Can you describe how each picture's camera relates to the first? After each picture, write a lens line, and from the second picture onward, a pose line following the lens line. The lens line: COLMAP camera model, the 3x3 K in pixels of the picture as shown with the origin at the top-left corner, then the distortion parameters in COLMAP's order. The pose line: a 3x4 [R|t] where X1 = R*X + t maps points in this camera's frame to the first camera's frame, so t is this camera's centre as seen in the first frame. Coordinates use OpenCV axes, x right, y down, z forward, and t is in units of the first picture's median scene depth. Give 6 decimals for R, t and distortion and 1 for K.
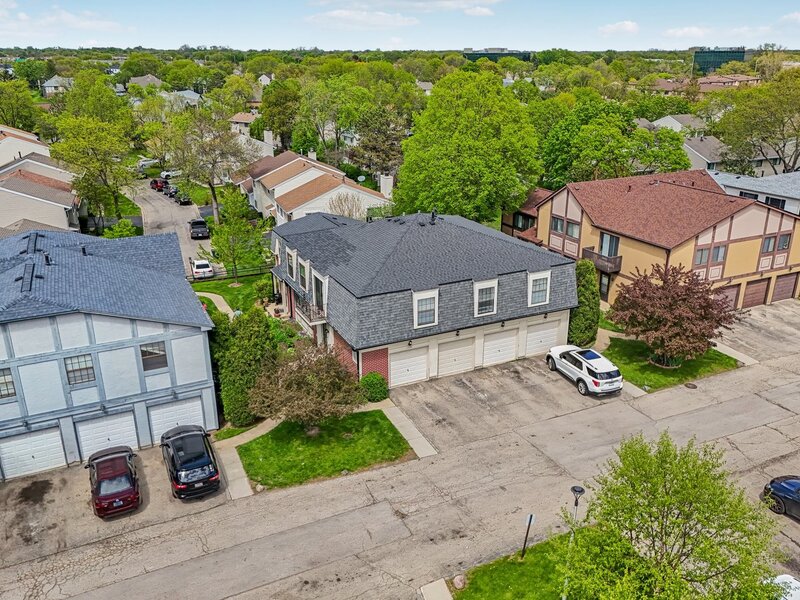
lens RADIAL K [[670.3, 0, 396.3], [0, 670.3, 296.2], [0, 0, 1]] dist [0.025323, -0.008688]
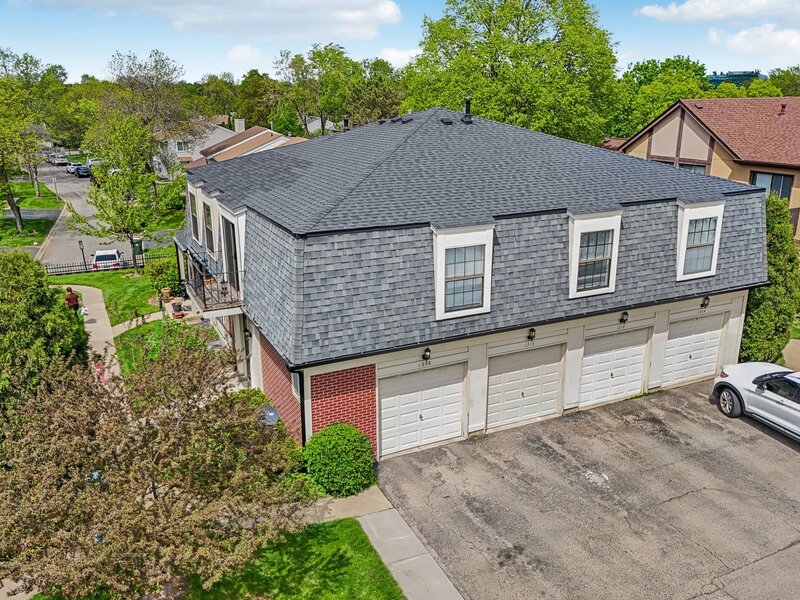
lens RADIAL K [[670.3, 0, 410.0], [0, 670.3, 302.7], [0, 0, 1]] dist [0.025323, -0.008688]
pose [[0.999796, 0.000397, 0.020174, 0.001133], [0.000610, 0.998755, -0.049881, 0.056904], [-0.020168, 0.049884, 0.998551, 0.554814]]
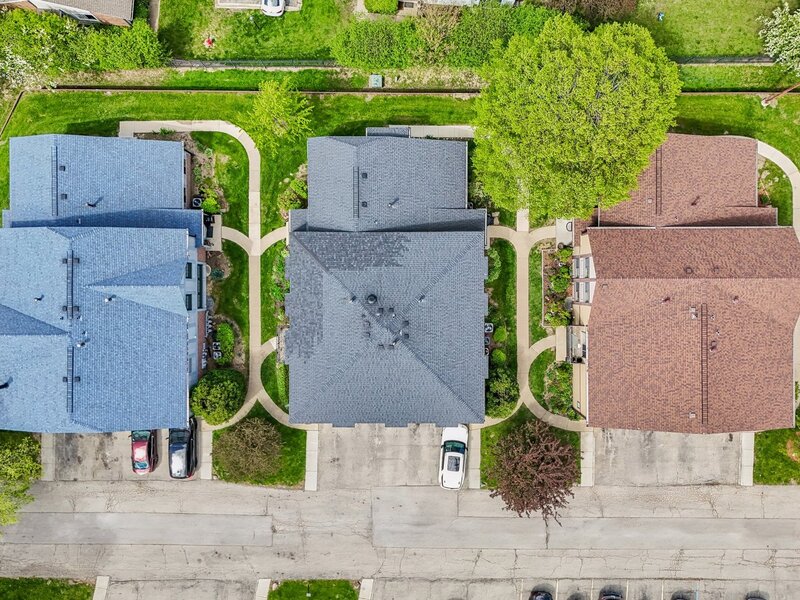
lens RADIAL K [[670.3, 0, 398.3], [0, 670.3, 299.3], [0, 0, 1]] dist [0.025323, -0.008688]
pose [[0.903765, 0.427822, -0.013305, 0.053893], [-0.144472, 0.334159, 0.931378, -1.302103], [0.402911, -0.839825, 0.363810, 0.721760]]
